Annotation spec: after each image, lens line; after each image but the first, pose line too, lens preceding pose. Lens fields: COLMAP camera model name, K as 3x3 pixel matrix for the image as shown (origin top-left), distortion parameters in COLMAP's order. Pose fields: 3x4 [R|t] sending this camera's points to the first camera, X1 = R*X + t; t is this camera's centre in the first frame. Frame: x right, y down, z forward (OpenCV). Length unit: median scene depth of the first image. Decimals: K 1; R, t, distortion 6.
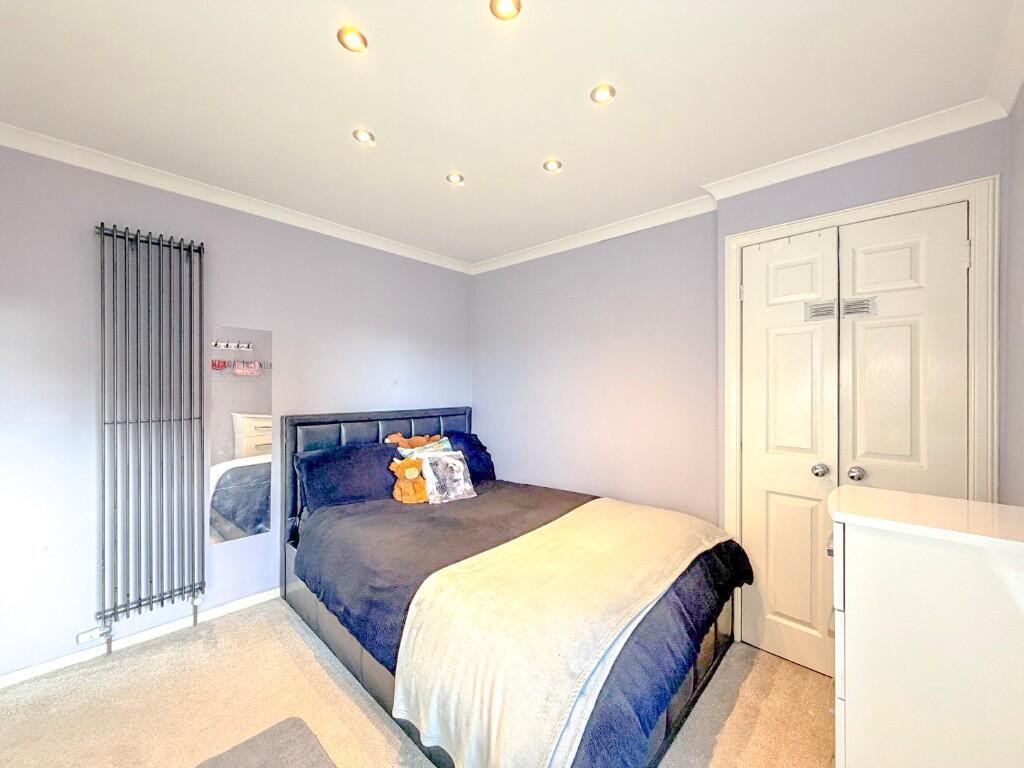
lens RADIAL K [[407.8, 0, 508.3], [0, 407.8, 385.1], [0, 0, 1]] dist [0.000162, -0.000100]
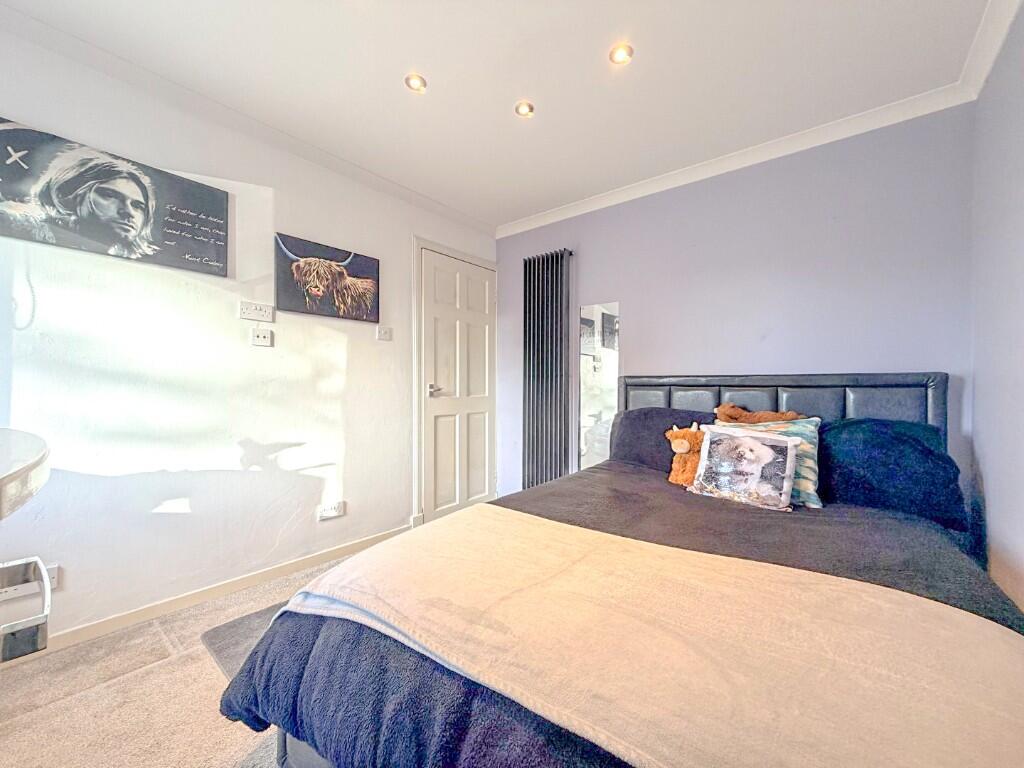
lens RADIAL K [[407.8, 0, 508.3], [0, 407.8, 385.1], [0, 0, 1]] dist [0.000162, -0.000100]
pose [[0.058331, -0.004626, -0.998287, 0.616016], [-0.002973, 0.999984, -0.004808, 0.120866], [0.998293, 0.003248, 0.058316, 0.728846]]
